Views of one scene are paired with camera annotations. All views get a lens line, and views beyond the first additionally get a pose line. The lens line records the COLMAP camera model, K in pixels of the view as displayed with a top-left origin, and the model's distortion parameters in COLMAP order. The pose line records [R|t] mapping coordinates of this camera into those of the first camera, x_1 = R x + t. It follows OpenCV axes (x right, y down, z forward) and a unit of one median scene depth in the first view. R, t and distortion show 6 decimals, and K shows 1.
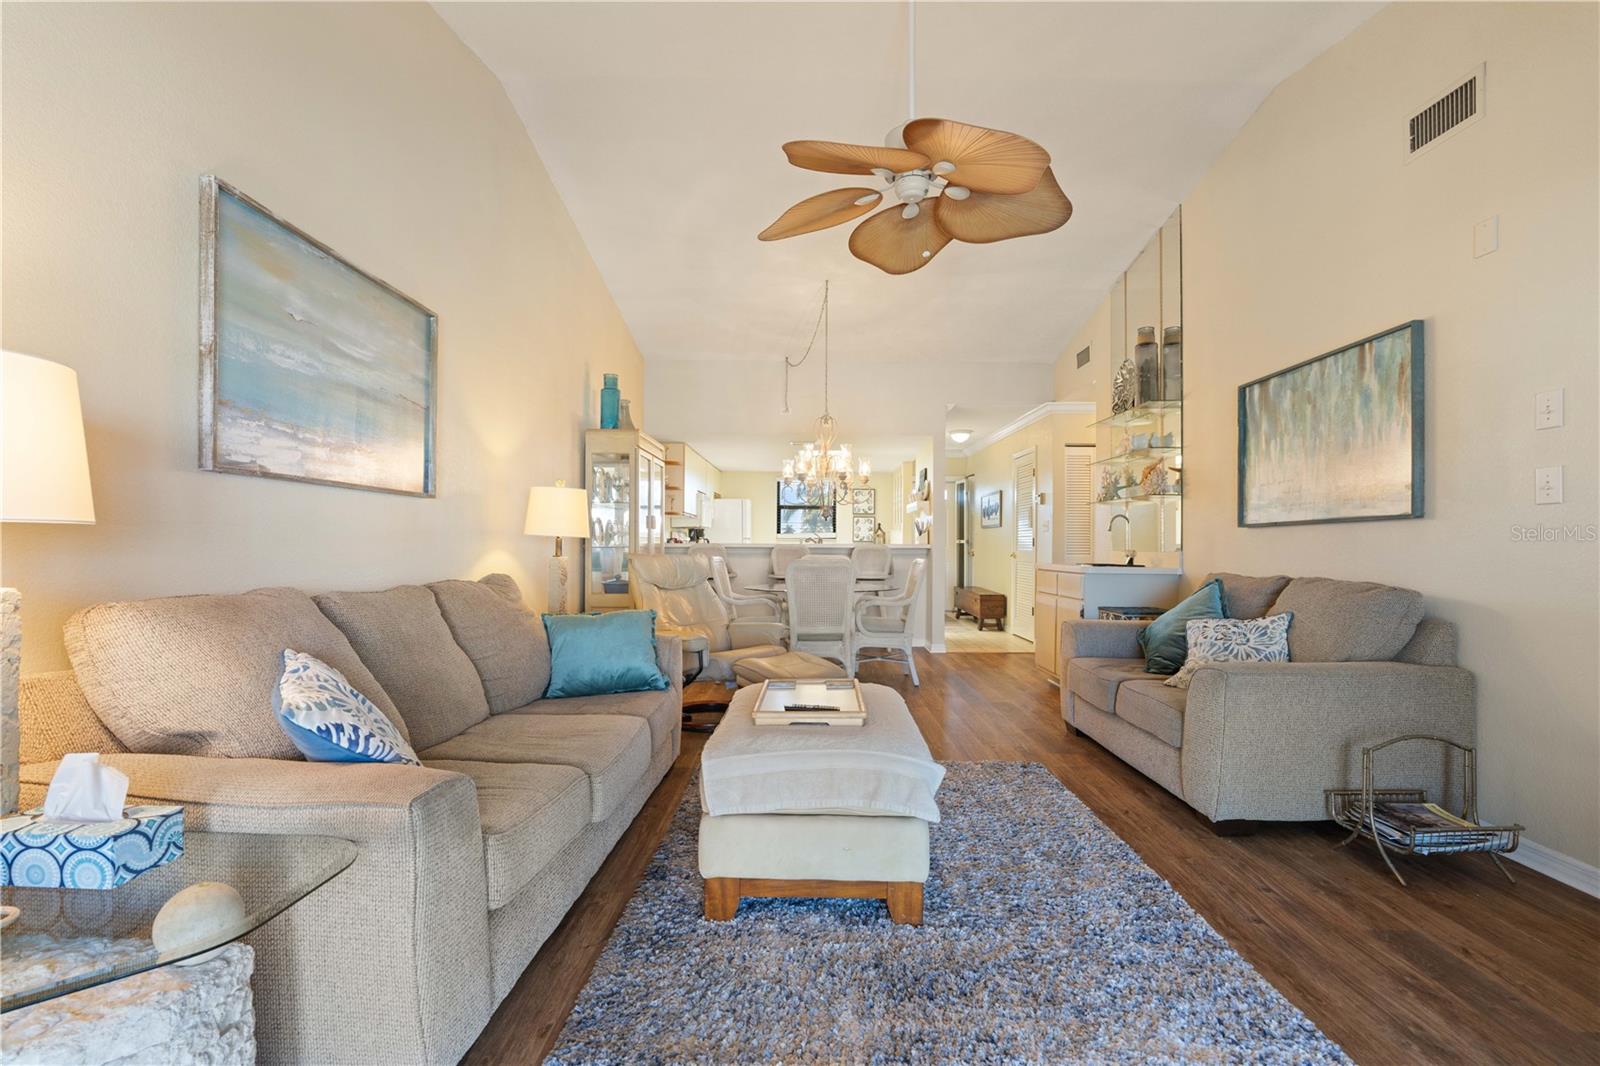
lens RADIAL K [[725.2, 0, 799.4], [0, 725.2, 545.1], [0, 0, 1]] dist [-0.007295, 0.003057]
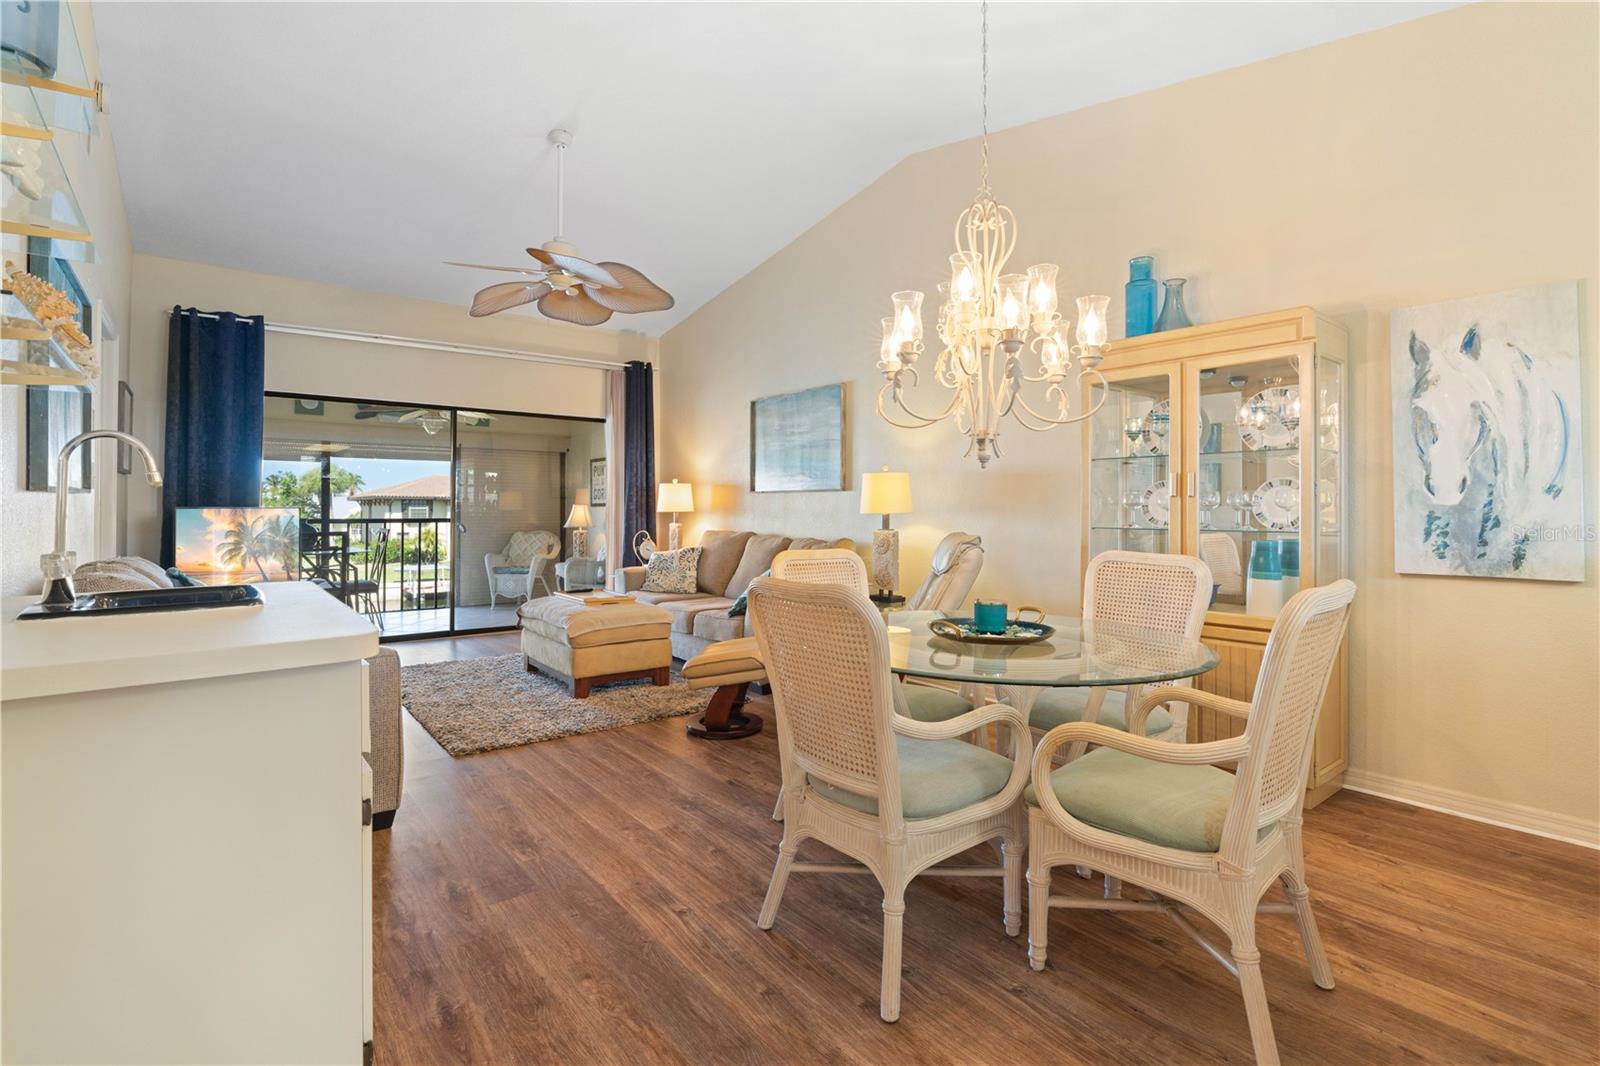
lens RADIAL K [[760.0, 0, 801.4], [0, 760.0, 502.3], [0, 0, 1]] dist [-0.001548, 0.001439]
pose [[-0.777347, -0.013917, -0.628918, 0.574125], [-0.007710, 0.999891, -0.012597, -0.012543], [0.629025, -0.004943, -0.777369, 1.938074]]
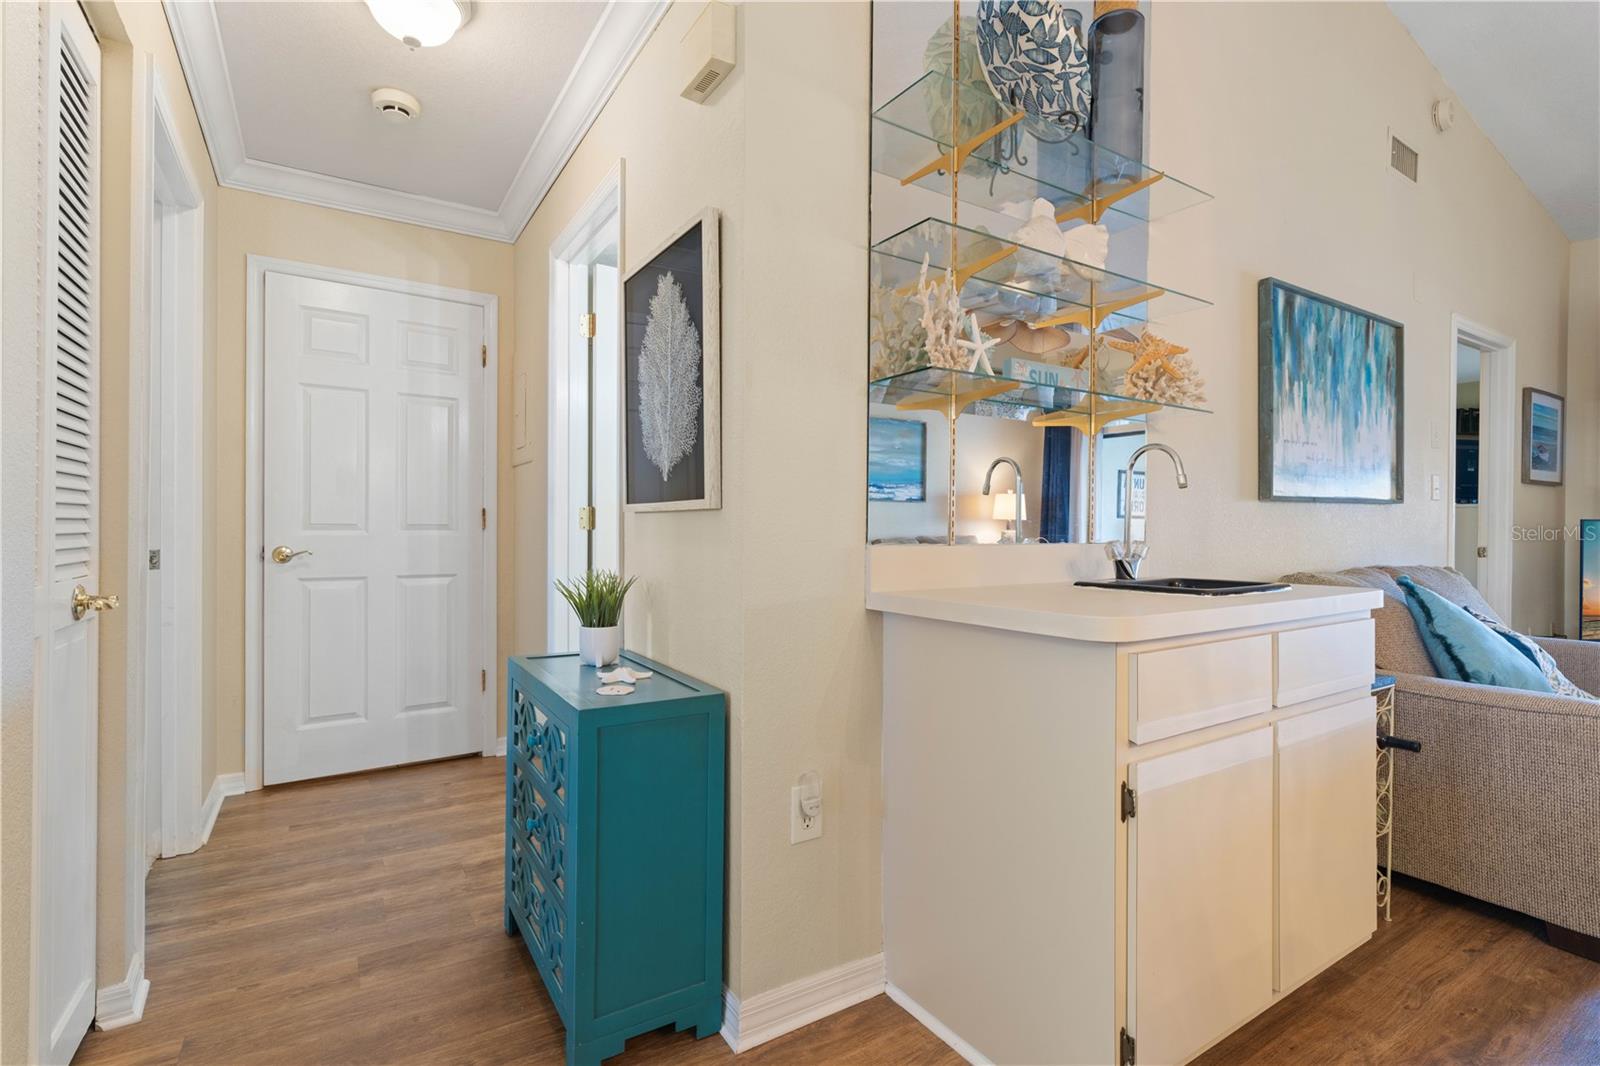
lens RADIAL K [[725.2, 0, 782.9], [0, 725.2, 525.4], [0, 0, 1]] dist [-0.007295, 0.003057]
pose [[-0.526124, -0.006741, 0.850381, 0.316526], [-0.006842, 0.999970, 0.003694, -0.001460], [-0.850381, -0.003875, -0.526154, 1.841186]]
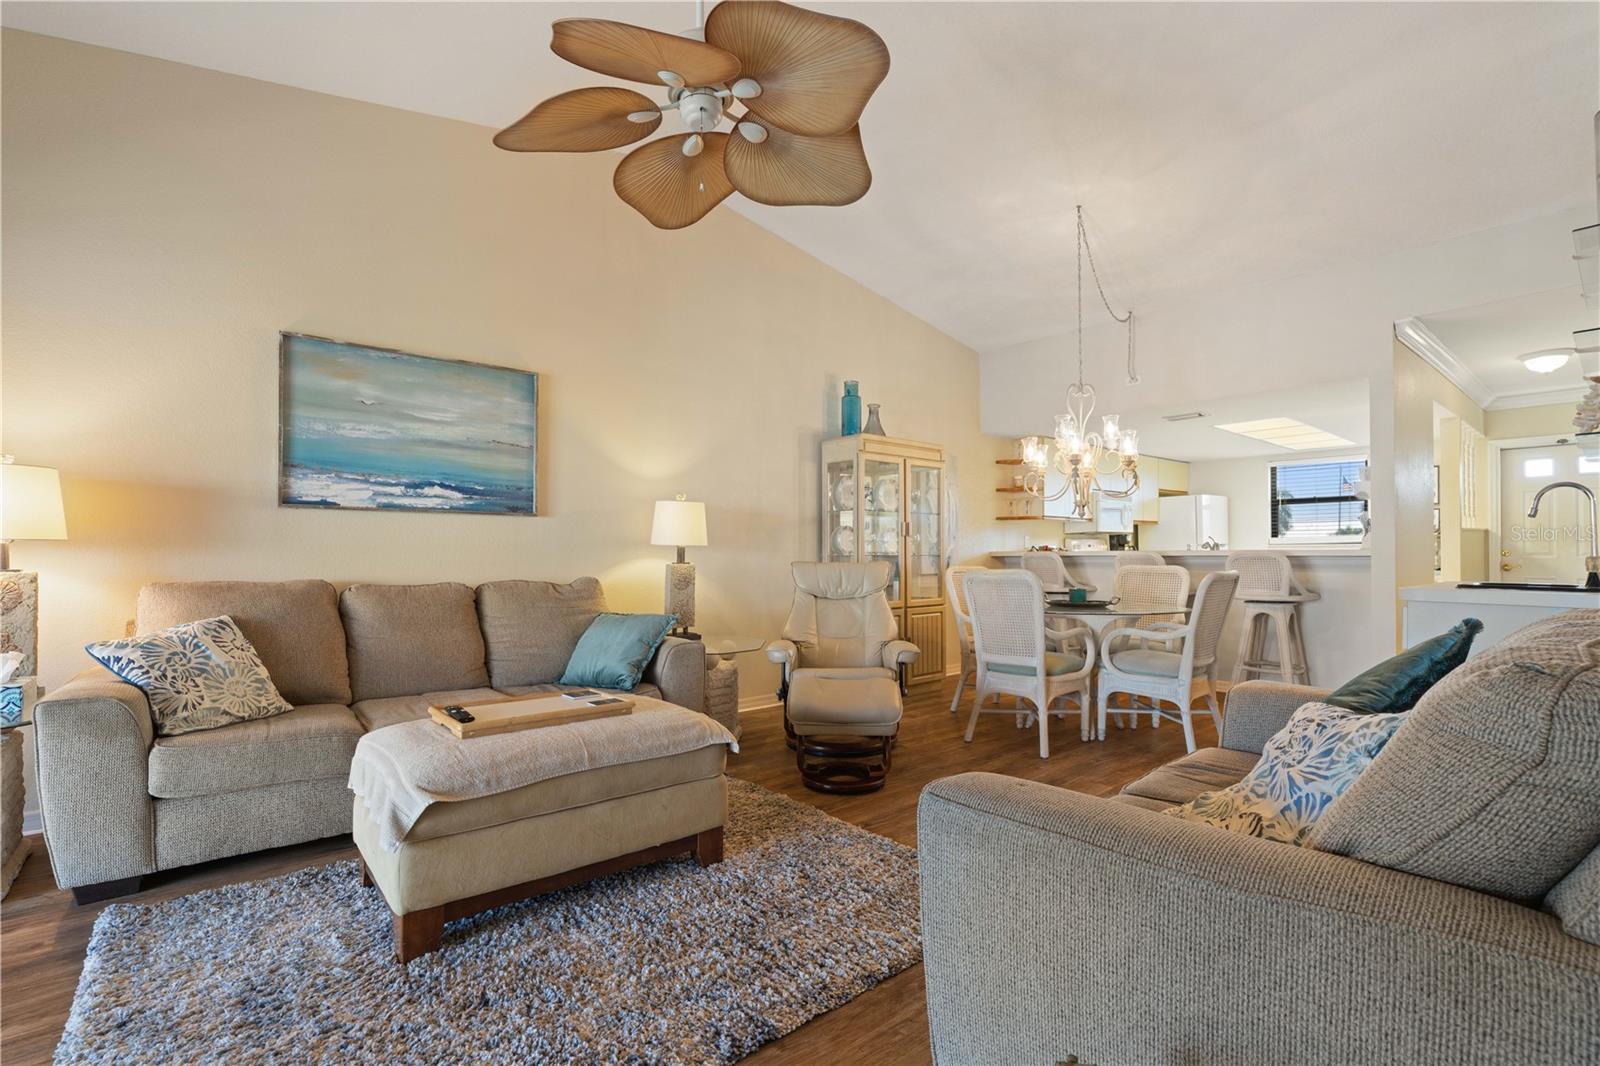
lens RADIAL K [[725.2, 0, 805.5], [0, 725.2, 551.8], [0, 0, 1]] dist [-0.007295, 0.003057]
pose [[0.663452, -0.009422, -0.748160, 0.641749], [0.004363, 0.999952, -0.008724, 0.009091], [0.748206, 0.002523, 0.663461, 0.419504]]
